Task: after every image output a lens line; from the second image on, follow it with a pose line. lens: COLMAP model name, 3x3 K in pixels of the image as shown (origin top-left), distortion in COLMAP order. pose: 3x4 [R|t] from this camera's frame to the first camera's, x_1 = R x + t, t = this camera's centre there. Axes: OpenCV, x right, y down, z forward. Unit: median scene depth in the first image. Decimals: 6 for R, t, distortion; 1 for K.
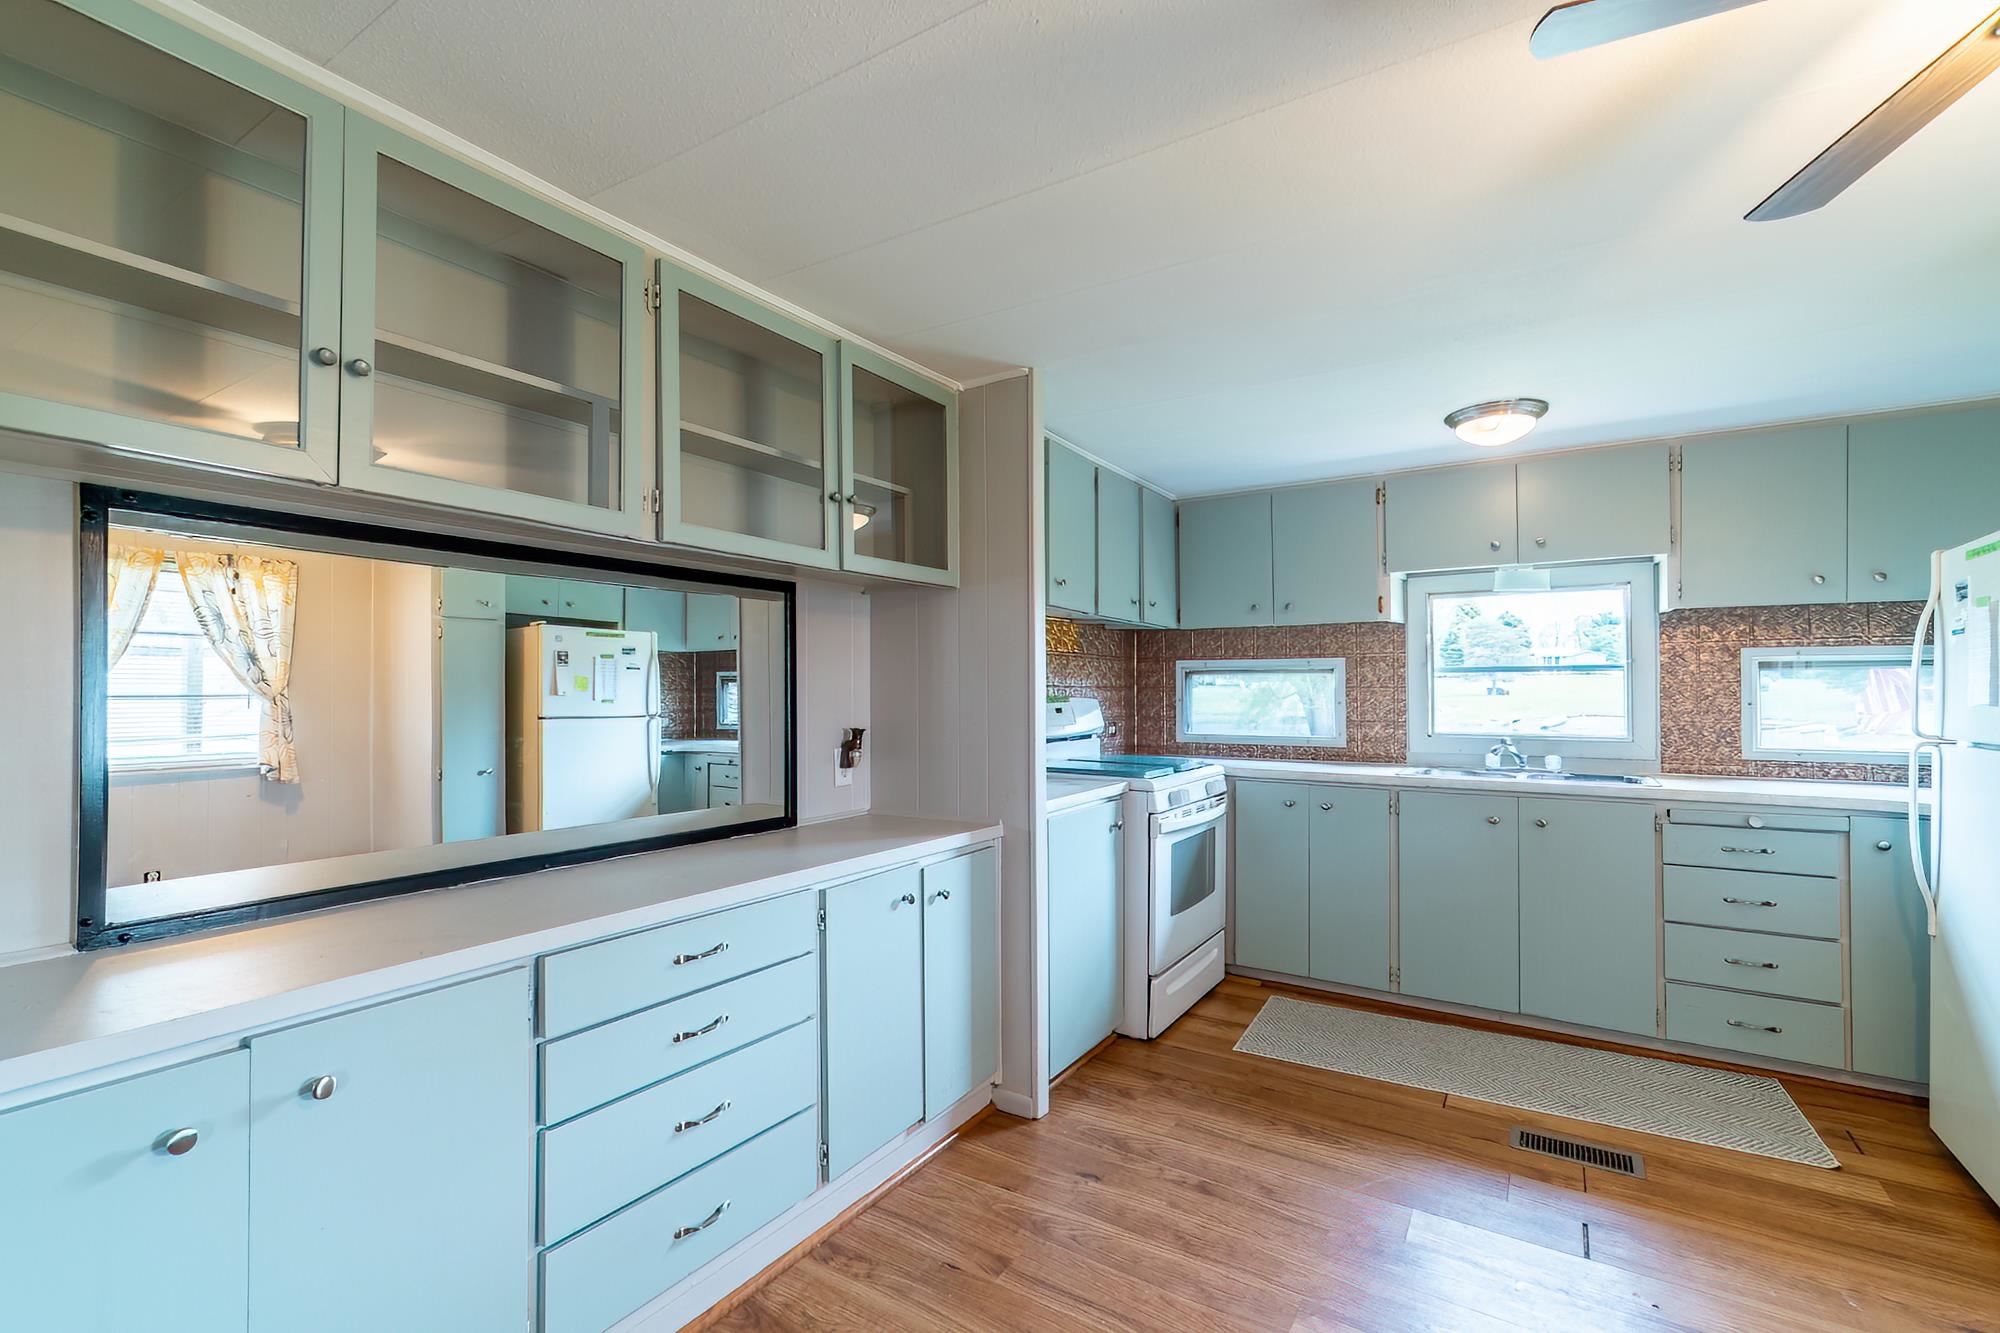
lens RADIAL K [[884.7, 0, 977.4], [0, 884.7, 676.3], [0, 0, 1]] dist [0.000633, 0.000148]
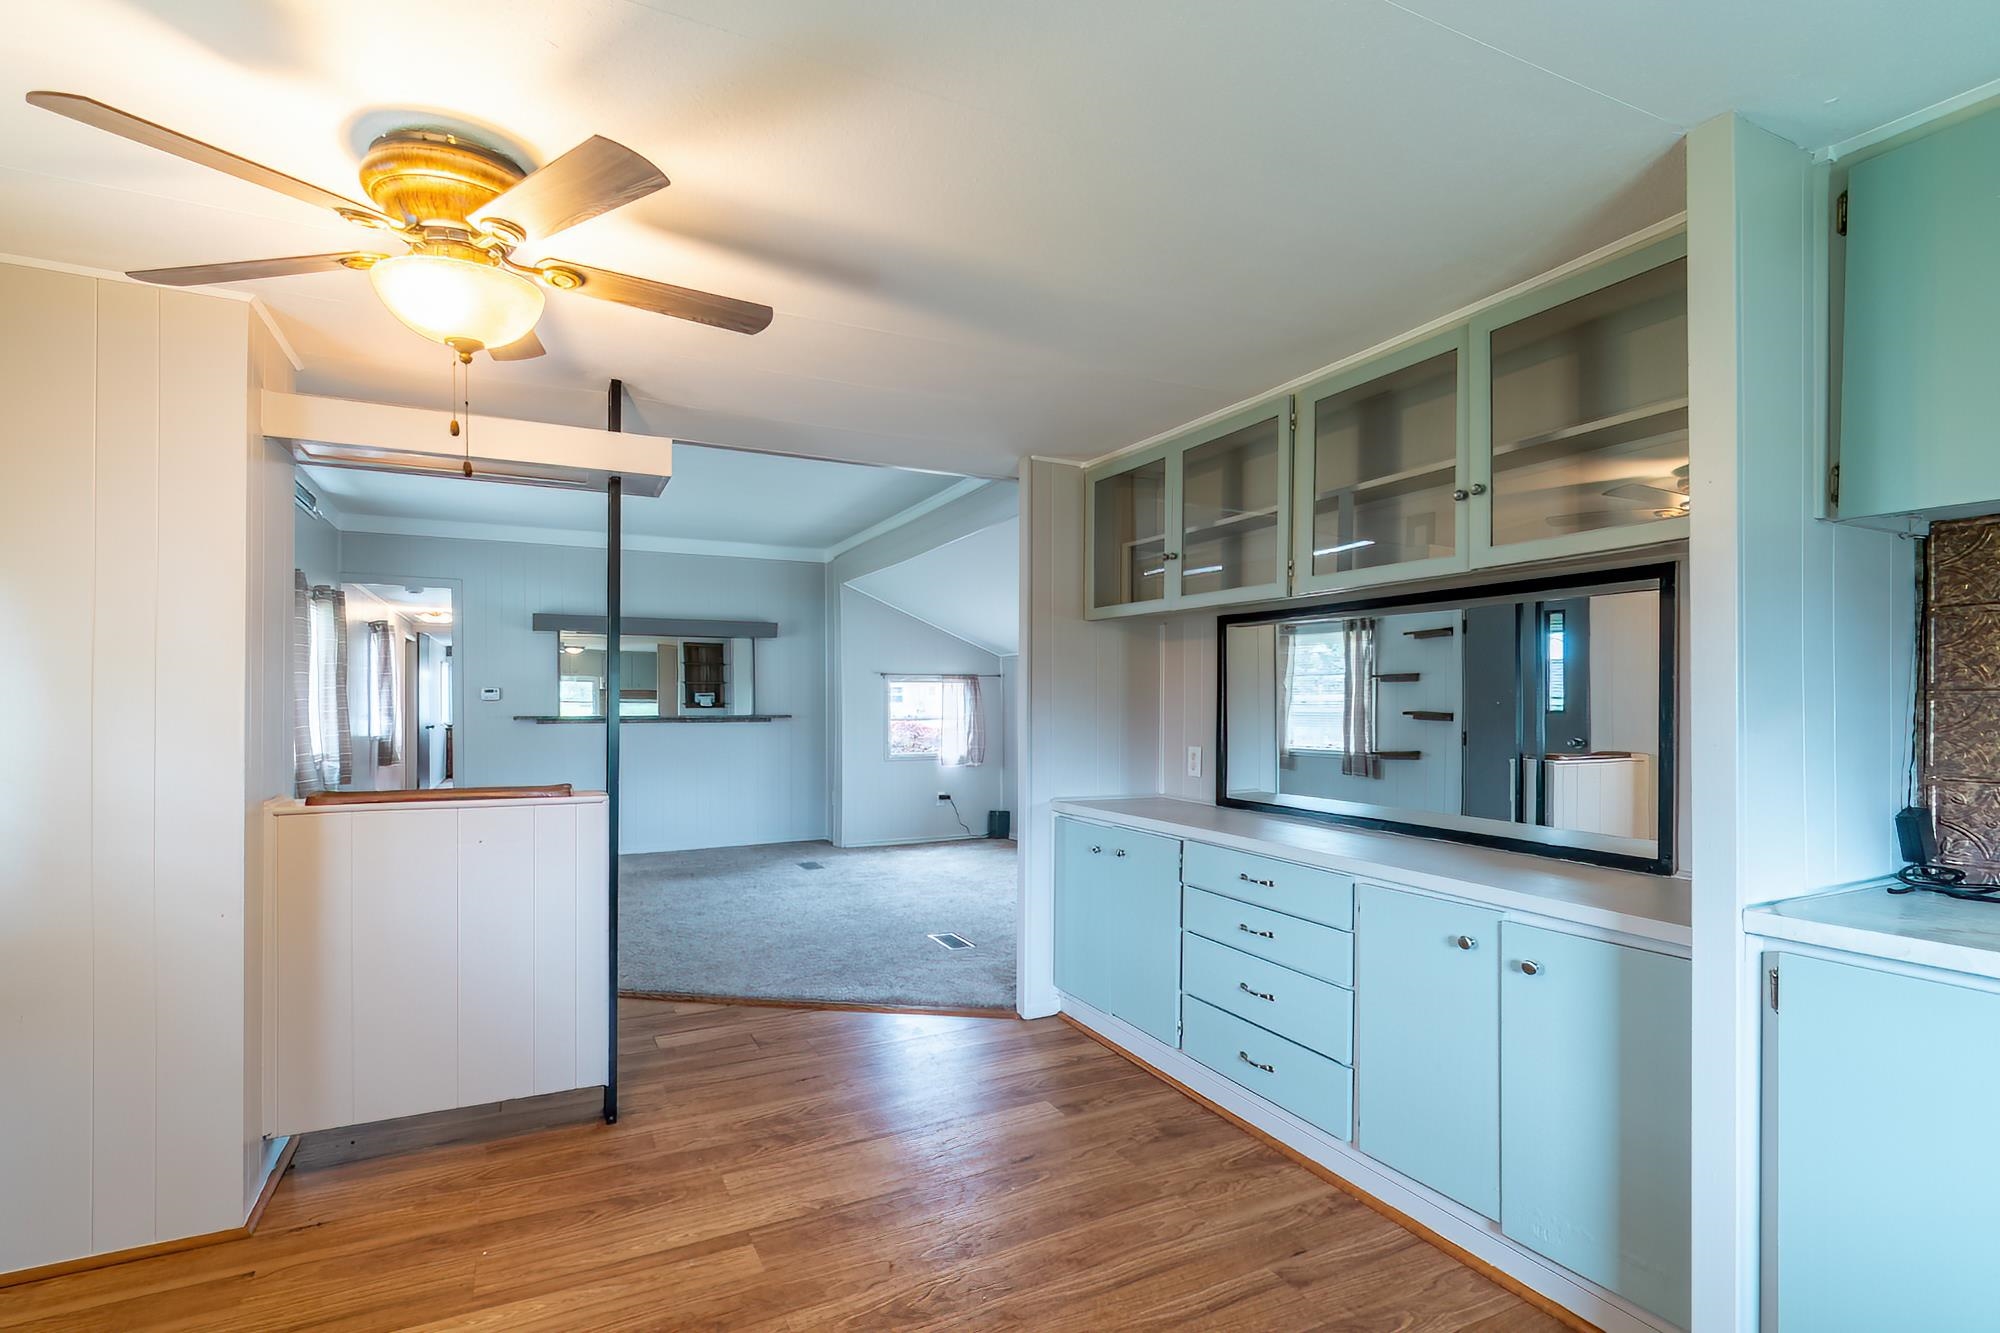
lens RADIAL K [[884.4, 0, 994.4], [0, 884.4, 709.5], [0, 0, 1]] dist [-0.001399, -0.000229]
pose [[-0.479136, 0.008598, -0.877698, 0.674066], [0.013279, 0.999909, 0.002546, 0.013447], [0.877640, -0.010435, -0.479207, 0.763652]]
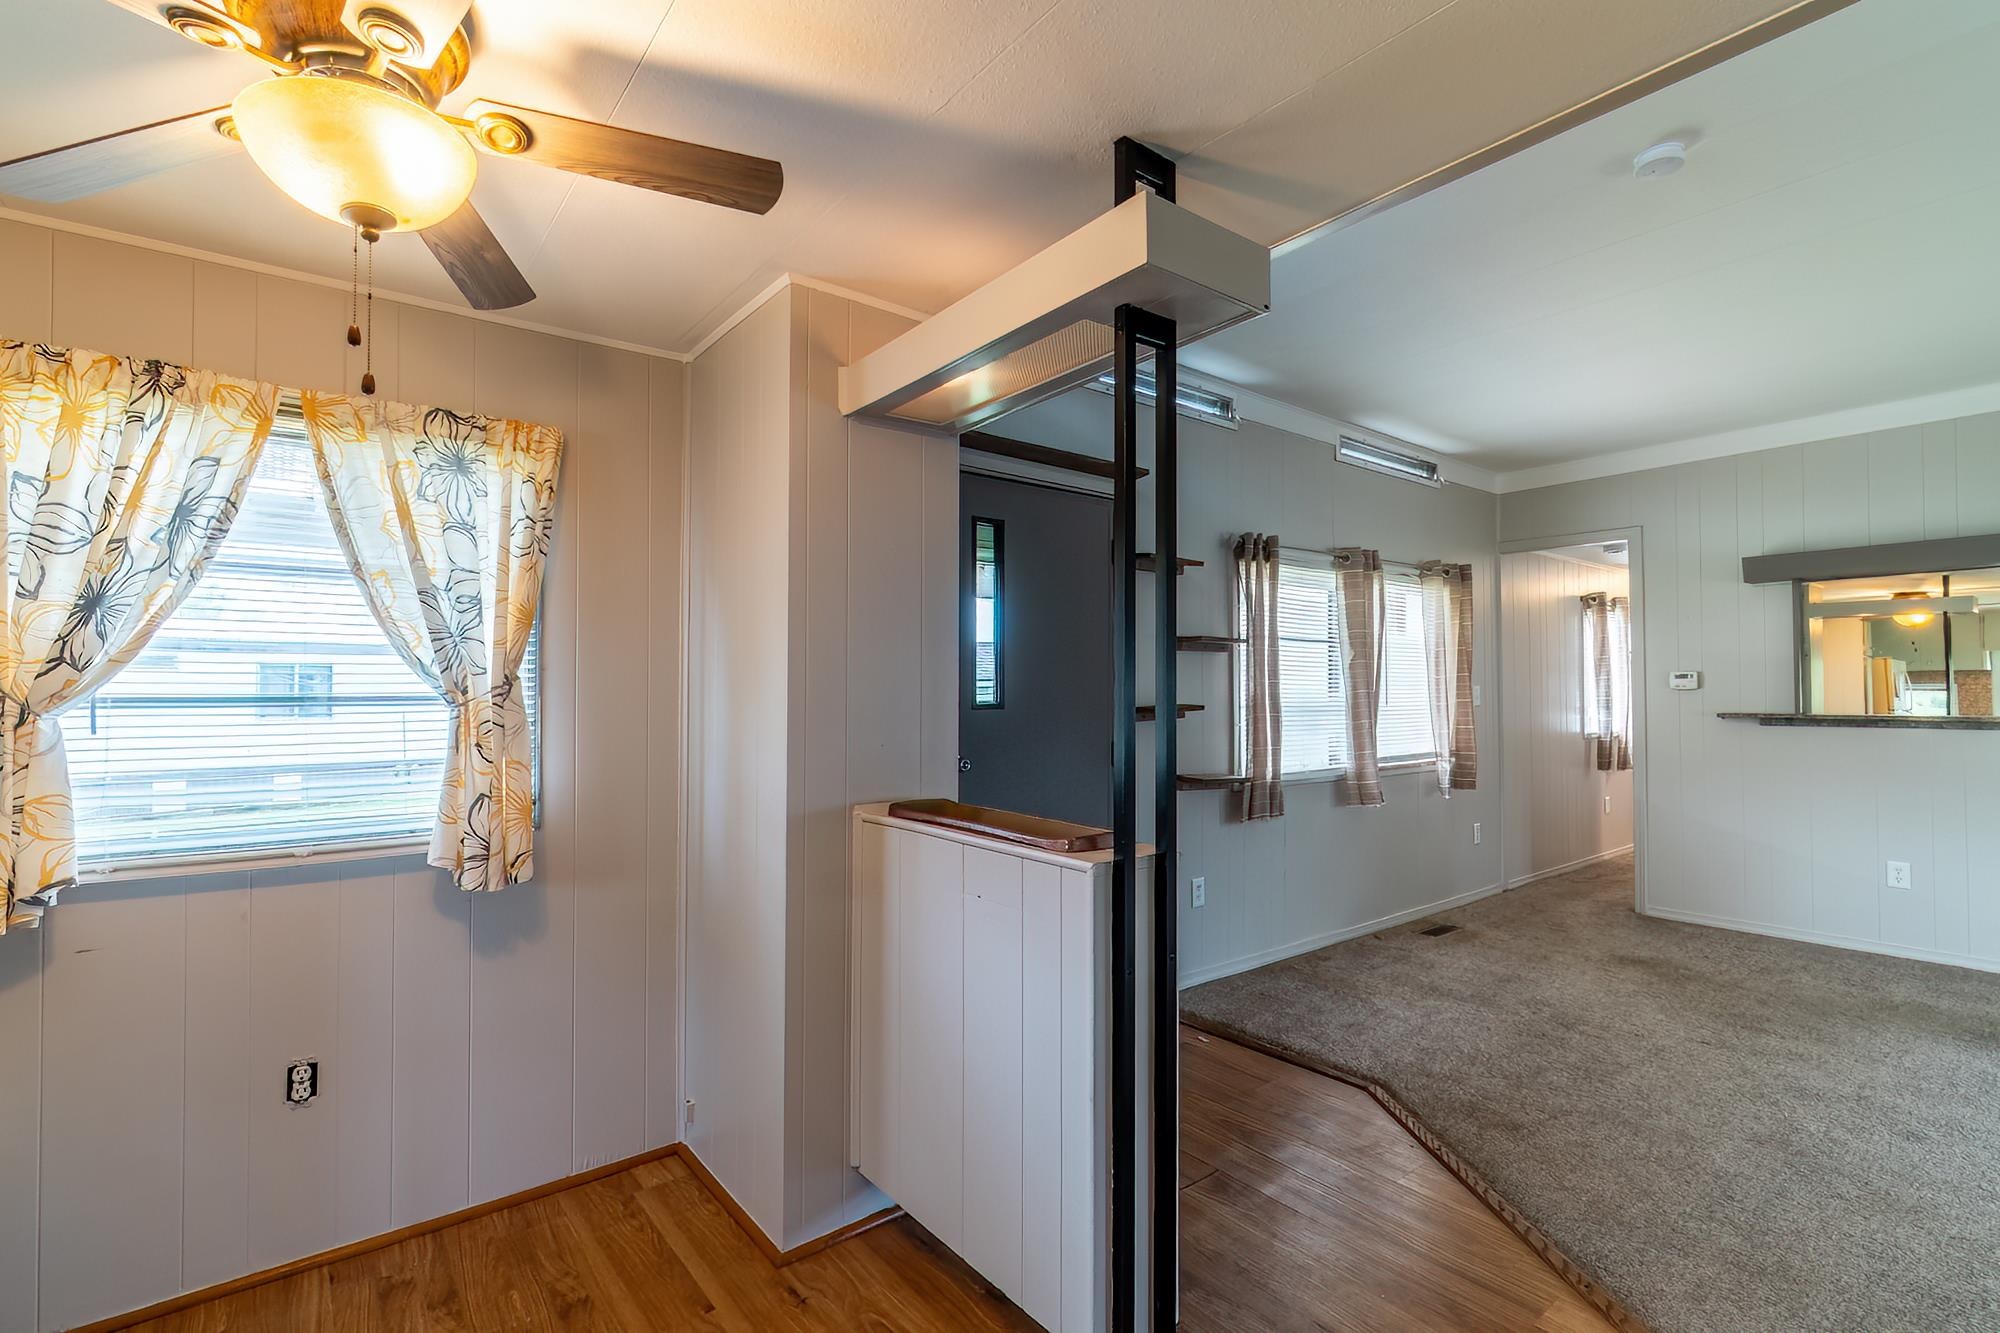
lens RADIAL K [[928.8, 0, 998.8], [0, 928.8, 677.4], [0, 0, 1]] dist [0.000802, 0.000073]
pose [[-0.950512, 0.012218, 0.310447, 0.000421], [0.002322, 0.999478, -0.032225, 0.008282], [-0.310678, -0.029910, -0.950044, 0.537767]]
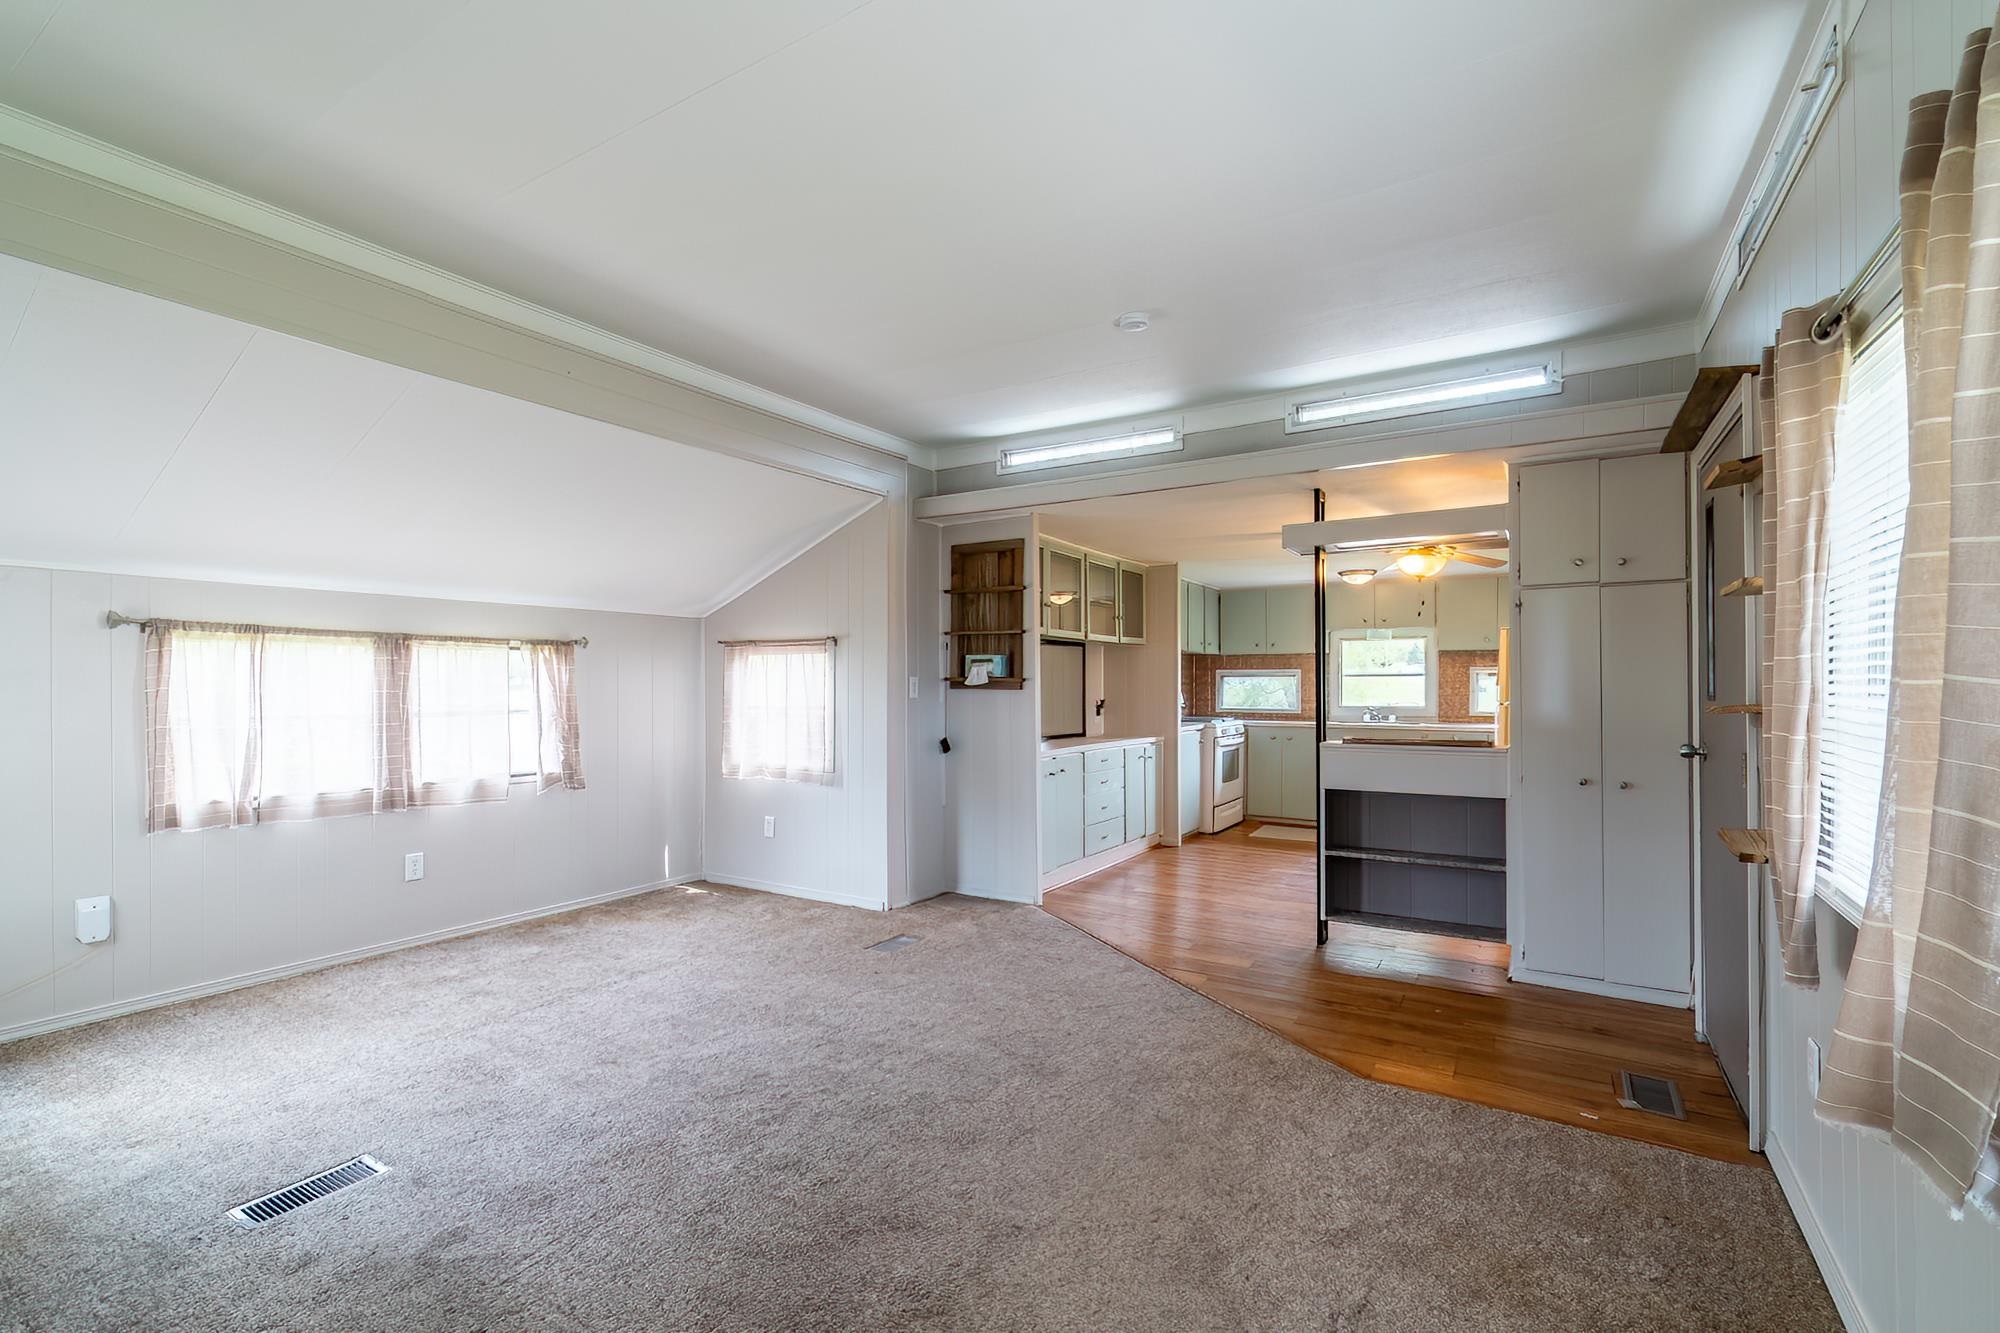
lens RADIAL K [[891.9, 0, 985.3], [0, 891.9, 686.1], [0, 0, 1]] dist [-0.001624, -0.000271]
pose [[0.999716, 0.001621, 0.023770, -0.479385], [-0.001996, 0.999874, 0.015758, -0.017471], [-0.023741, -0.015801, 0.999593, -1.378879]]
